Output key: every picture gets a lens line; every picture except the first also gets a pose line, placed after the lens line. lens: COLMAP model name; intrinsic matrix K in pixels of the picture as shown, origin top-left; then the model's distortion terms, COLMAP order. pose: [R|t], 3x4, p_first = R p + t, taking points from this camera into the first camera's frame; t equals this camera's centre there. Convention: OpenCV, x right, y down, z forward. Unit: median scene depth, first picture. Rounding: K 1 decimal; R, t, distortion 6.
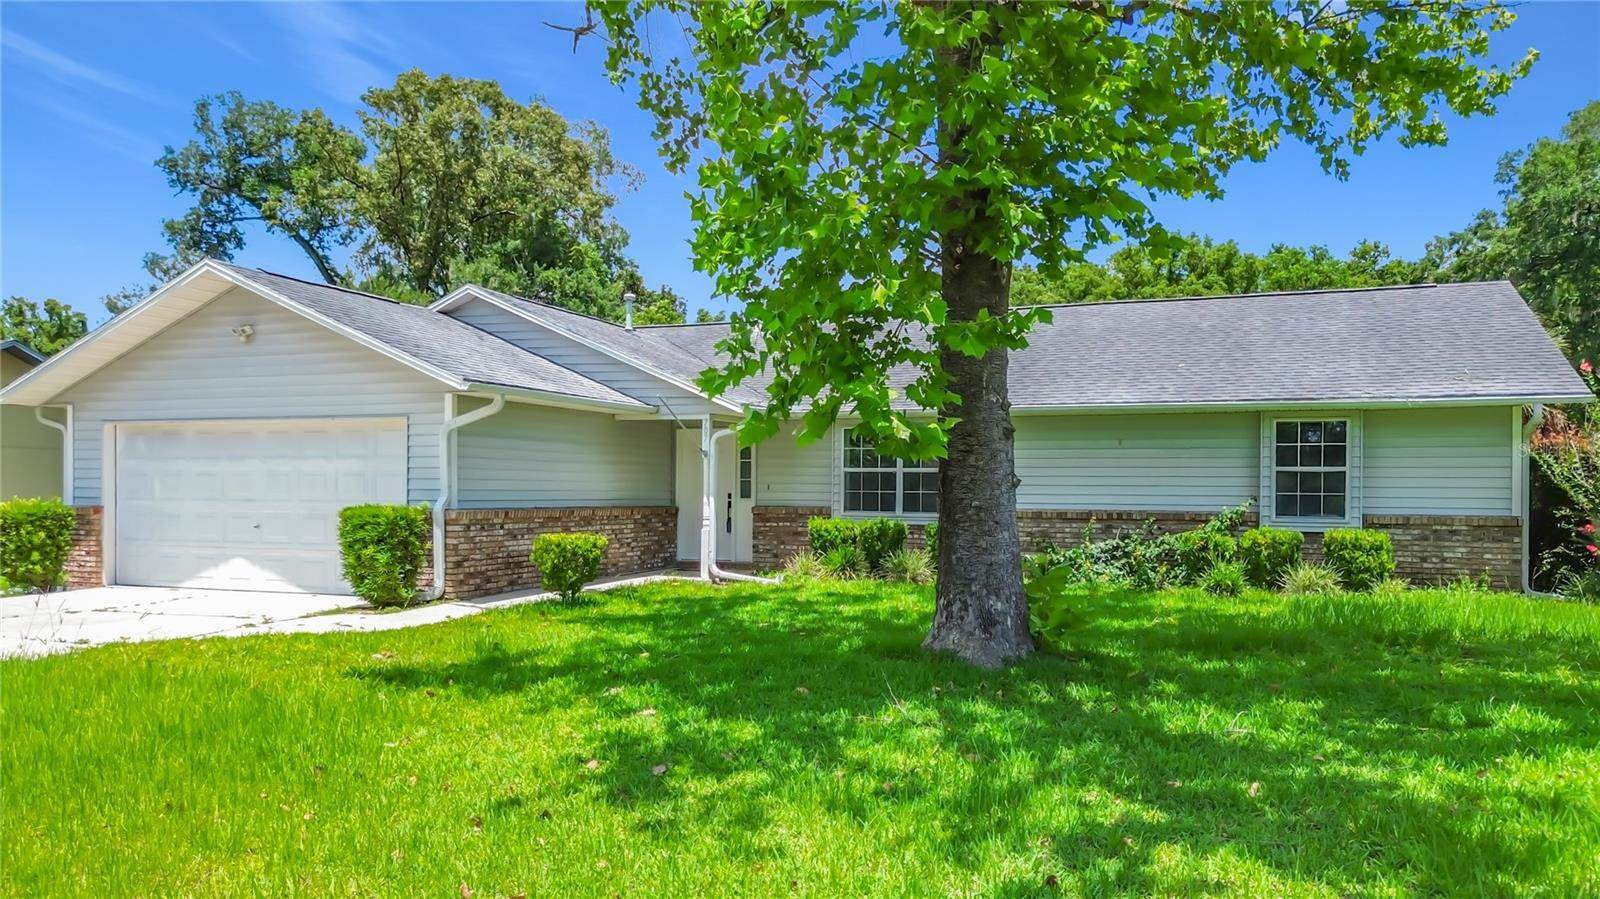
lens RADIAL K [[1199.7, 0, 796.1], [0, 1199.7, 508.0], [0, 0, 1]] dist [0.002327, -0.003352]
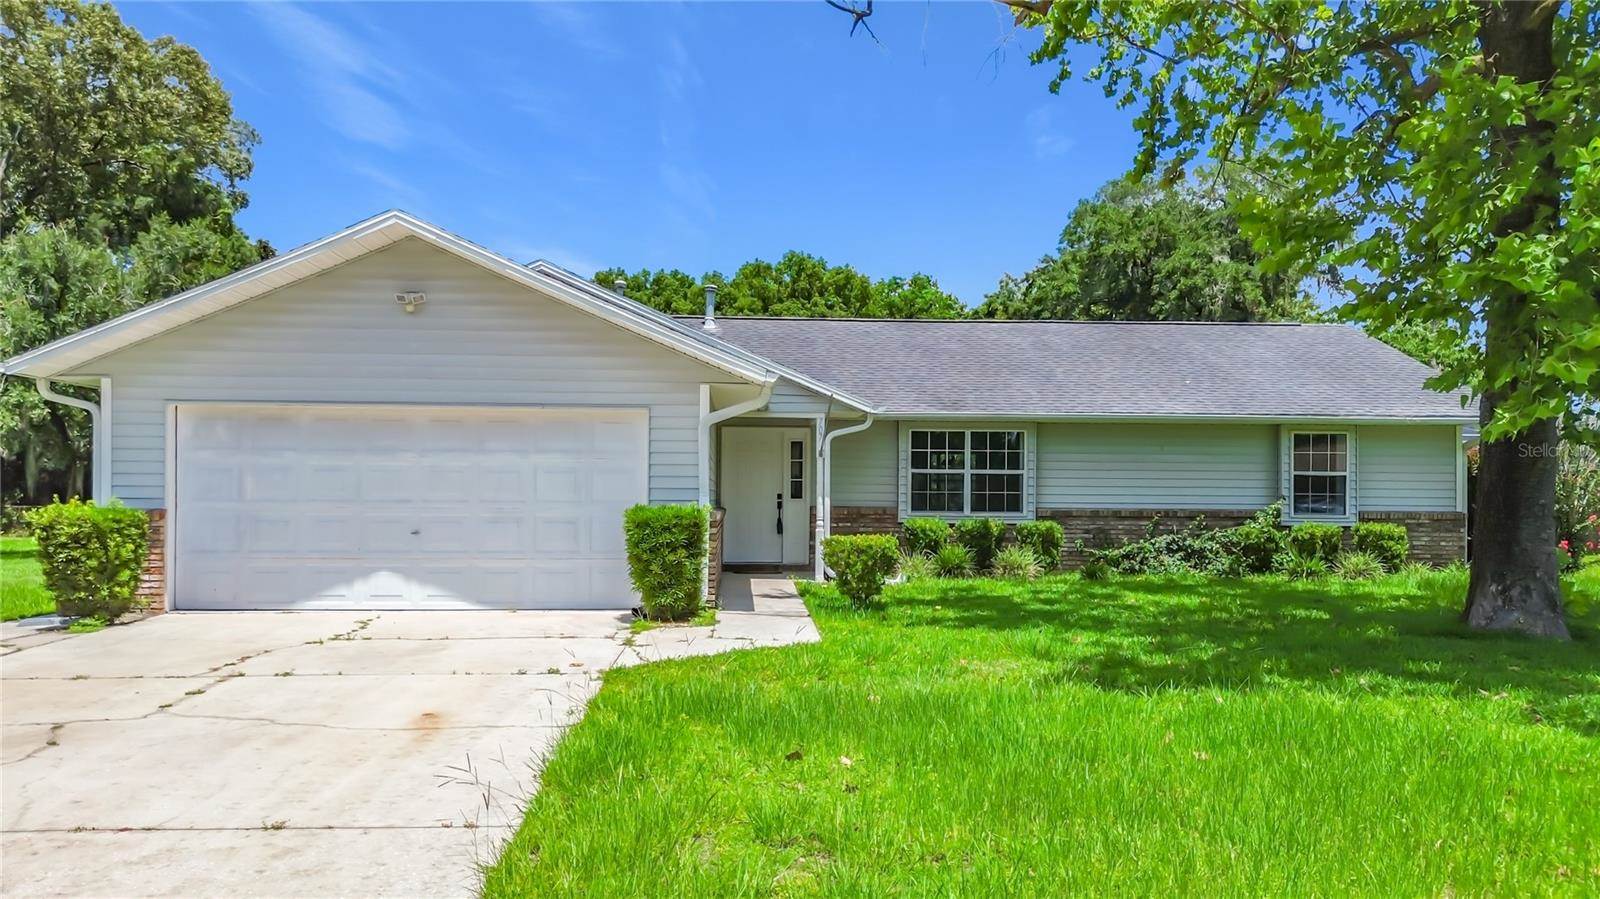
lens RADIAL K [[1181.2, 0, 801.7], [0, 1181.2, 494.2], [0, 0, 1]] dist [0.046677, -0.076177]
pose [[0.911397, 0.000364, 0.411529, -0.534511], [0.004622, 0.999927, -0.011119, -0.001057], [-0.411503, 0.012036, 0.911329, 0.130828]]
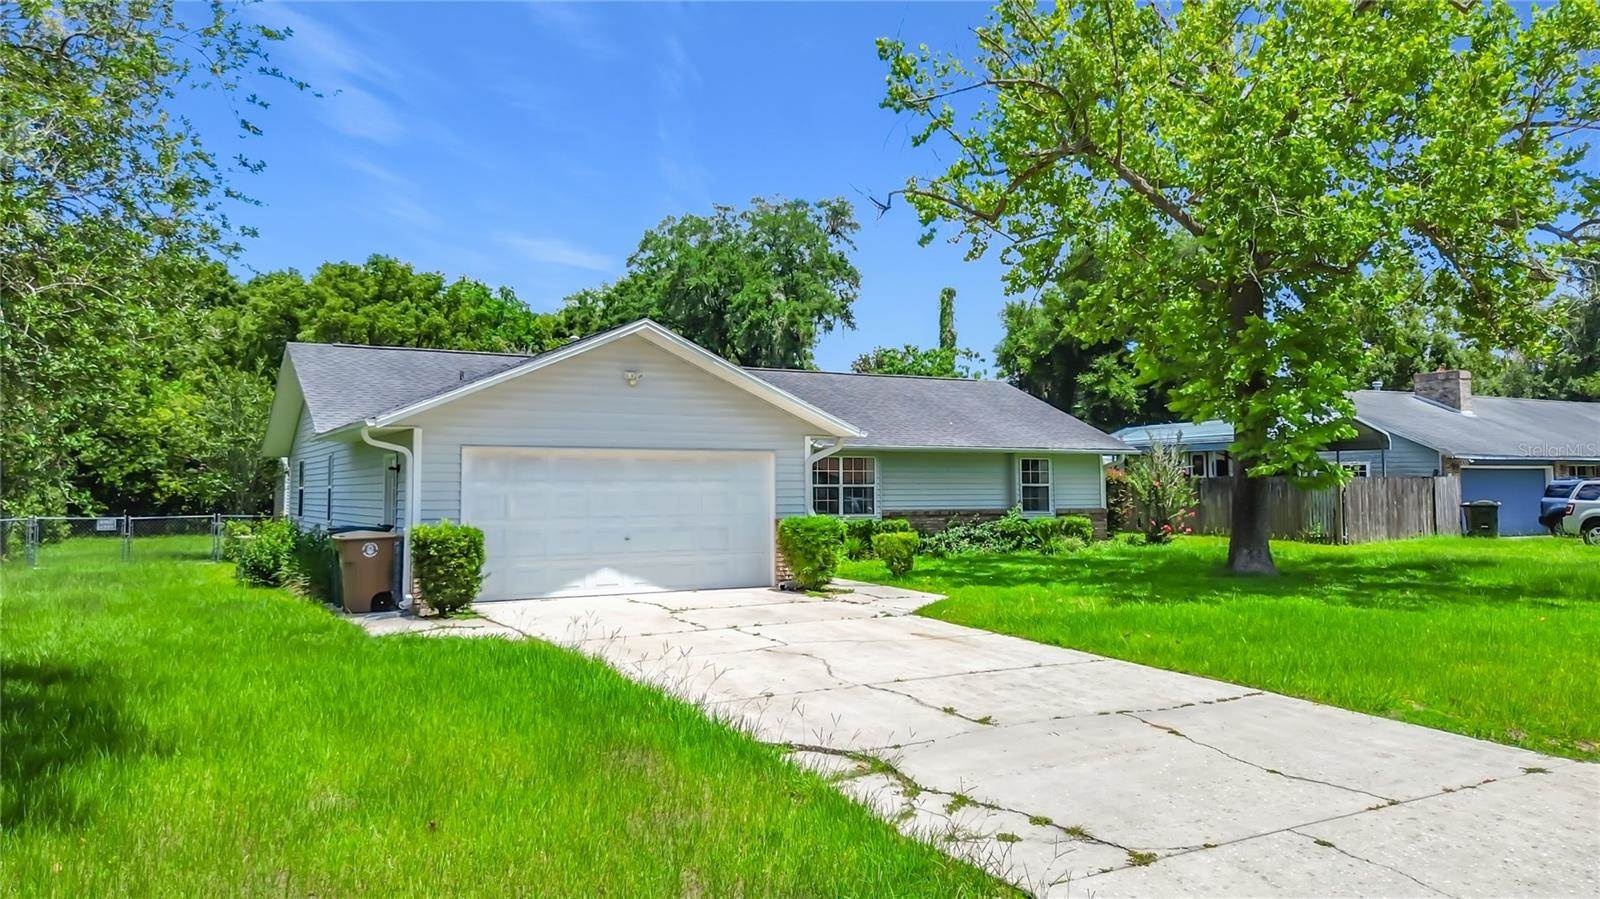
lens RADIAL K [[1170.1, 0, 809.3], [0, 1170.1, 399.8], [0, 0, 1]] dist [0.046710, -0.001191]
pose [[0.628807, 0.051001, 0.775887, -1.220126], [0.017813, 0.996640, -0.079947, -0.025450], [-0.777358, 0.064092, 0.625785, 0.121600]]
